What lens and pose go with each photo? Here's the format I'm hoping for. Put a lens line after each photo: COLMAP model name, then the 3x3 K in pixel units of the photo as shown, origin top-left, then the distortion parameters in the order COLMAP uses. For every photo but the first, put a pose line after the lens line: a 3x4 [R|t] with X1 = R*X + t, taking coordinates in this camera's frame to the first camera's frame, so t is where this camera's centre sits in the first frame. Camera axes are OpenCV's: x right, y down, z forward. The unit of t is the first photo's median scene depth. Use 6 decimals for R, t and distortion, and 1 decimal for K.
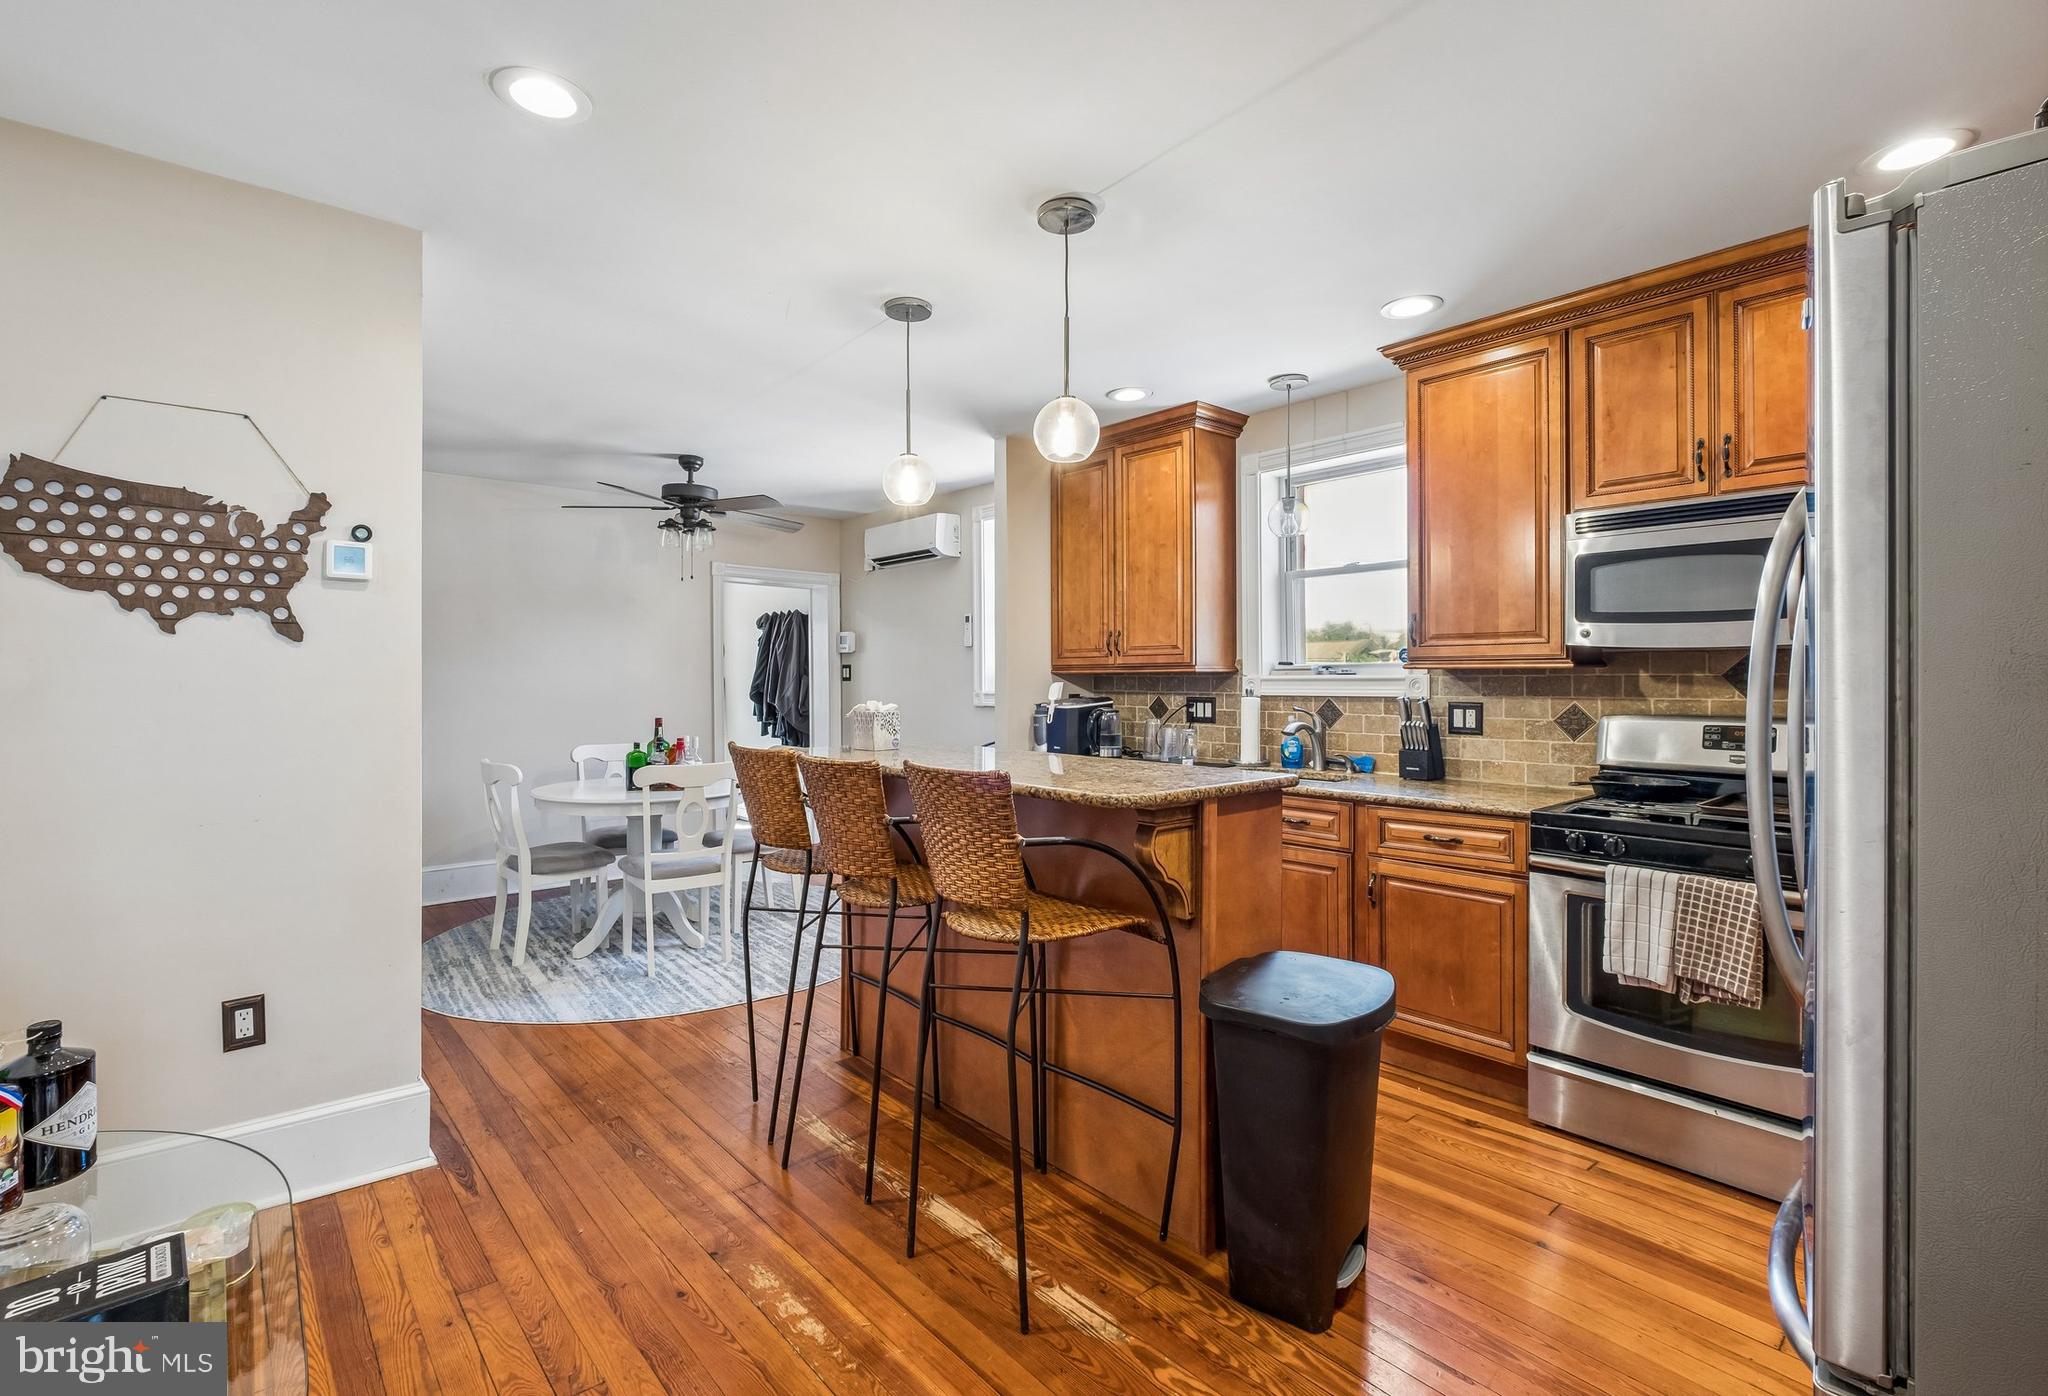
lens RADIAL K [[927.0, 0, 996.9], [0, 927.0, 679.9], [0, 0, 1]] dist [-0.000224, -0.000274]
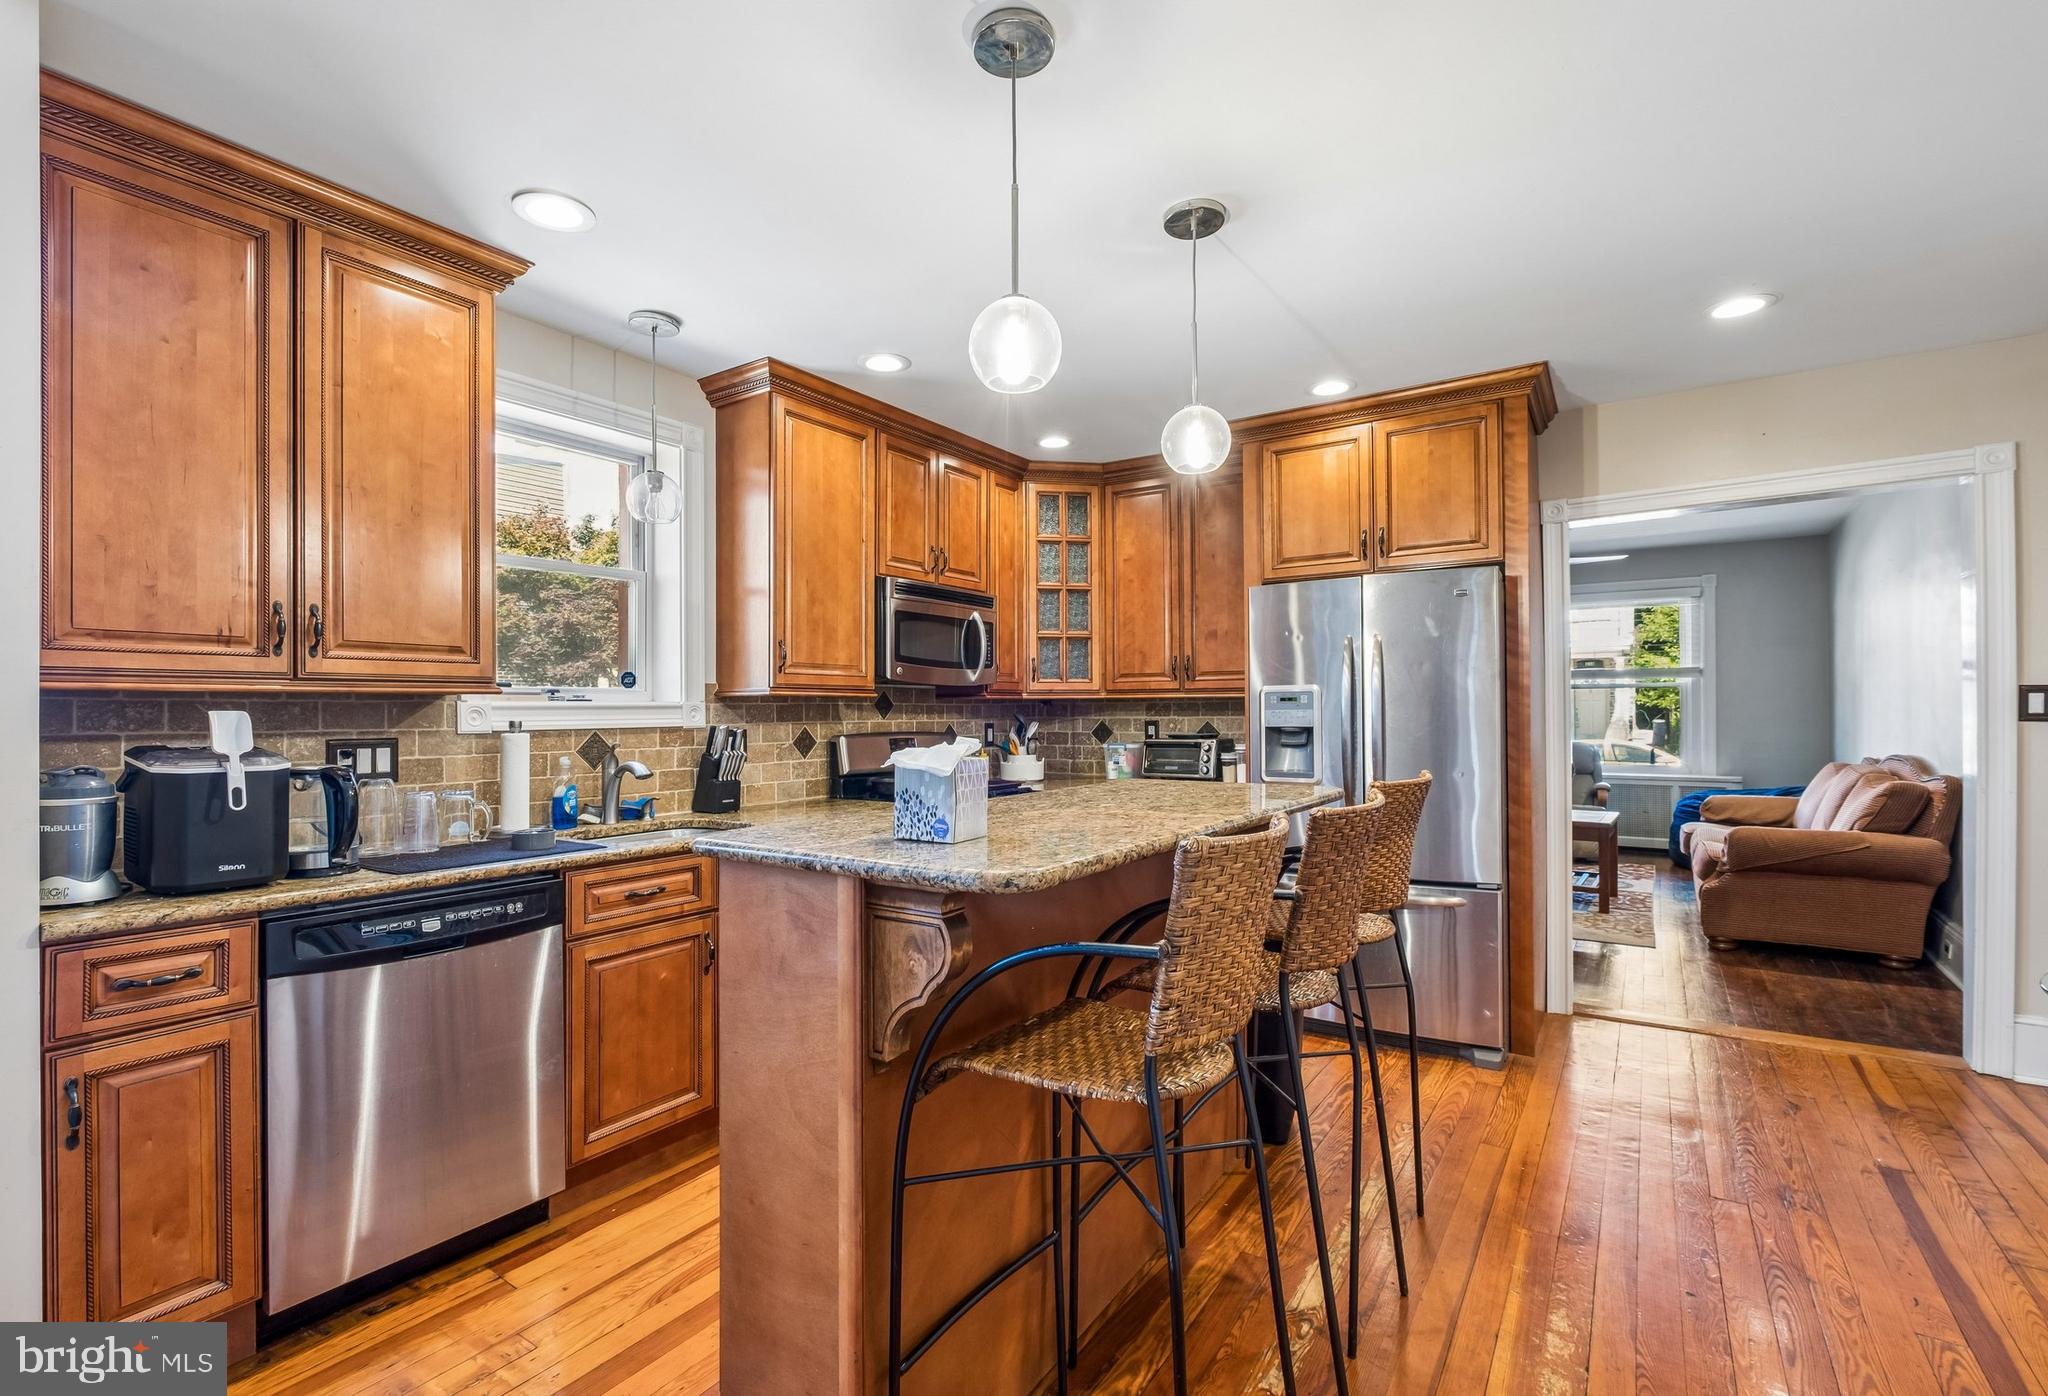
lens RADIAL K [[927.0, 0, 1010.1], [0, 927.0, 710.0], [0, 0, 1]] dist [-0.000224, -0.000274]
pose [[-0.267136, 0.004579, 0.963648, -0.614591], [0.008558, 0.999961, -0.002379, 0.008776], [-0.963621, 0.007612, -0.267165, 1.105970]]
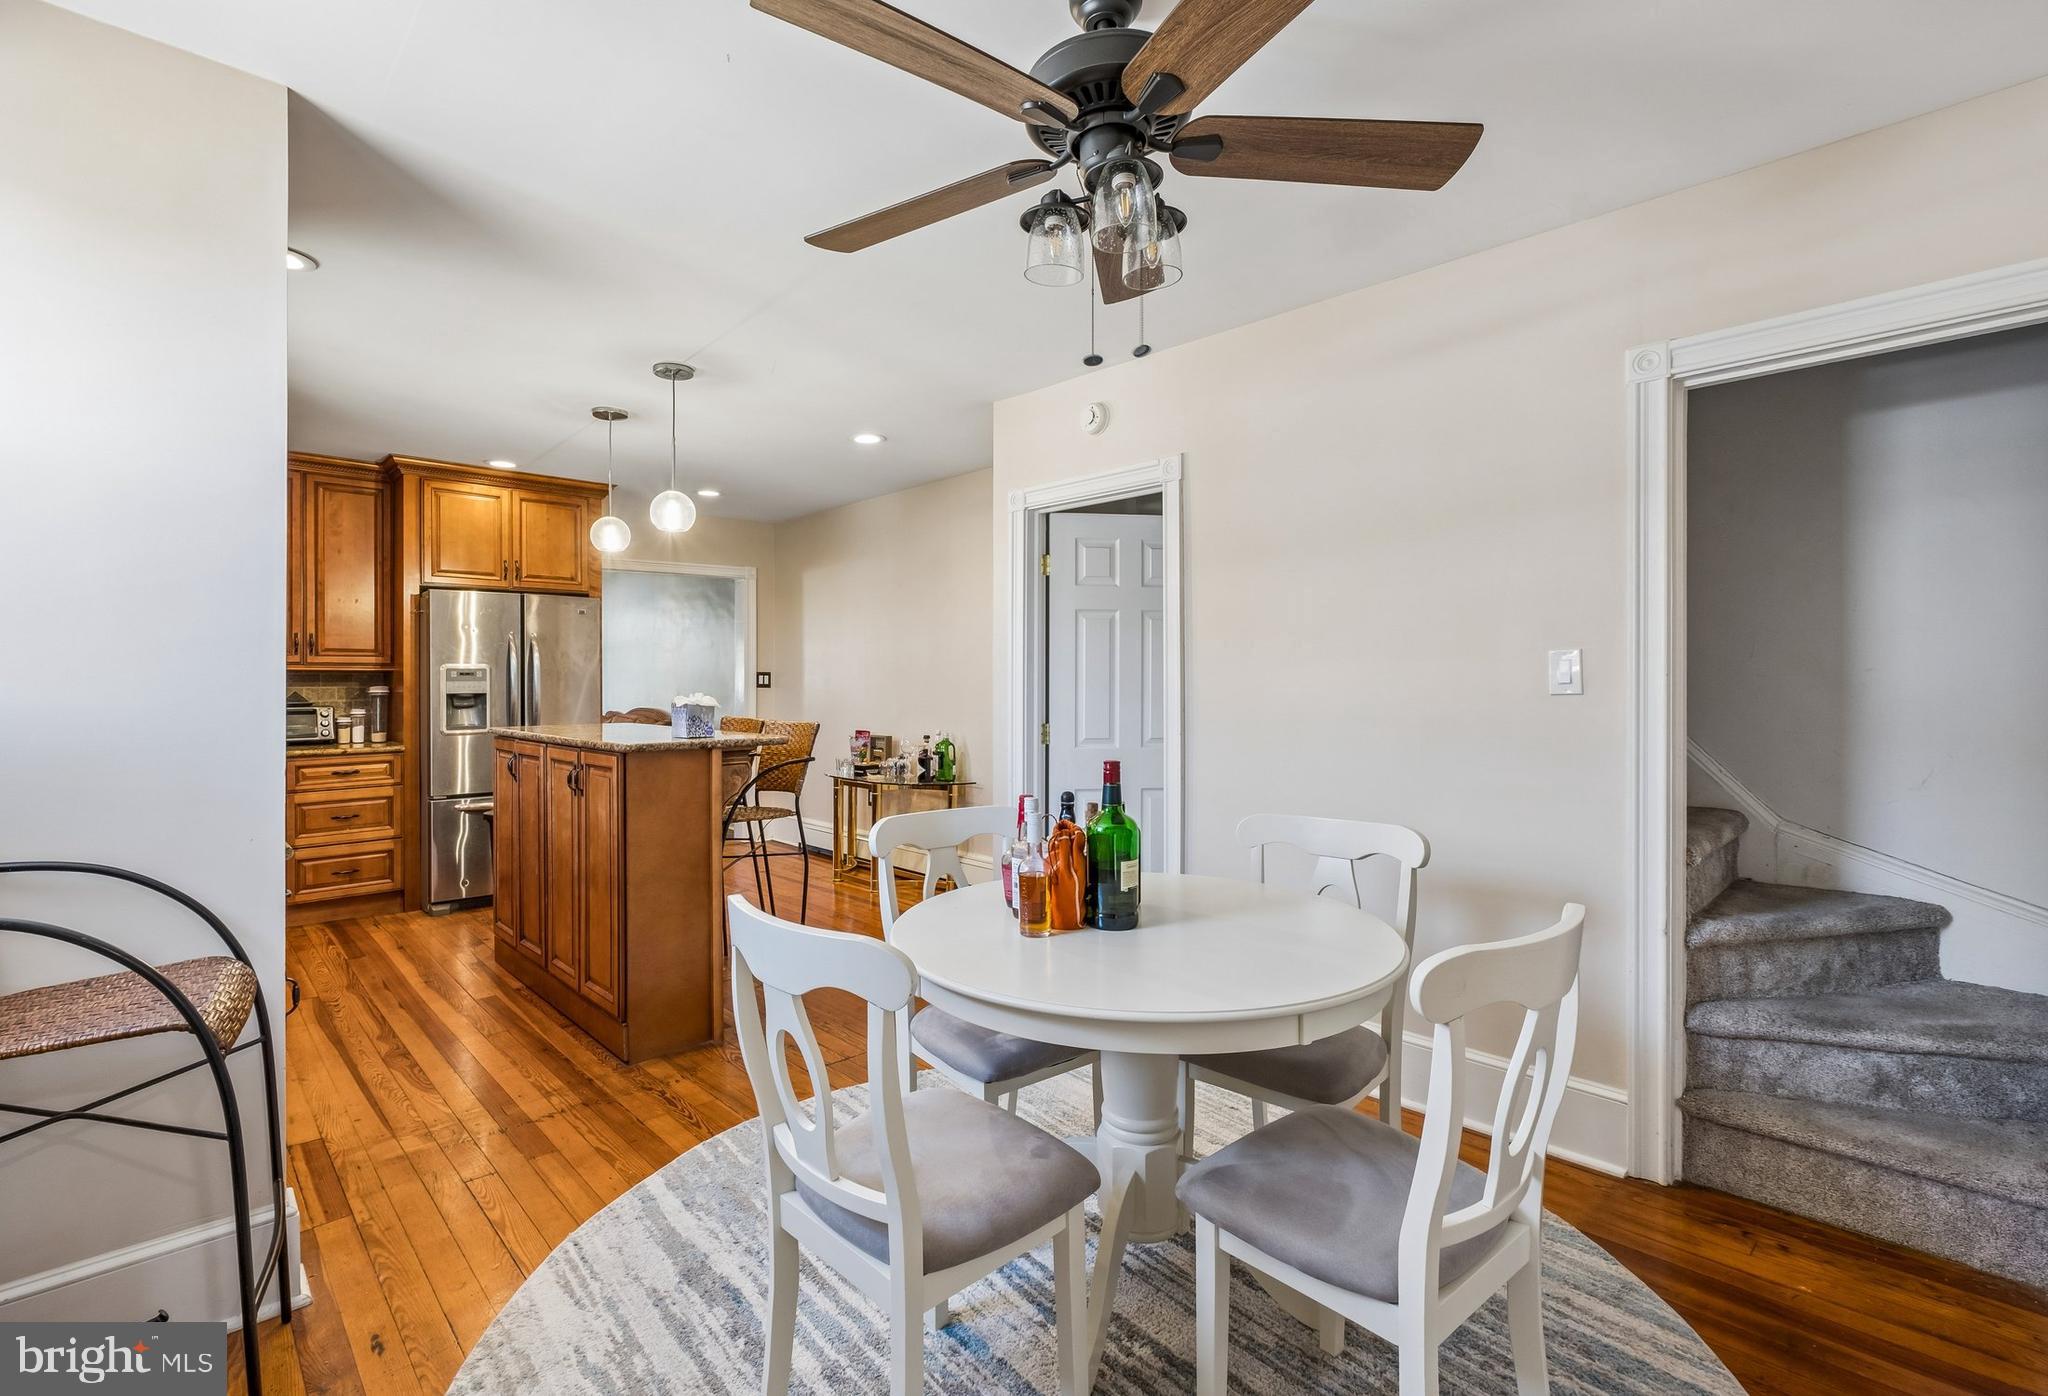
lens RADIAL K [[927.0, 0, 1019.1], [0, 927.0, 684.0], [0, 0, 1]] dist [-0.000224, -0.000274]
pose [[-0.998167, -0.001146, -0.060511, -0.461064], [-0.001718, 0.999954, 0.009398, -0.004021], [0.060497, 0.009485, -0.998123, 2.159601]]
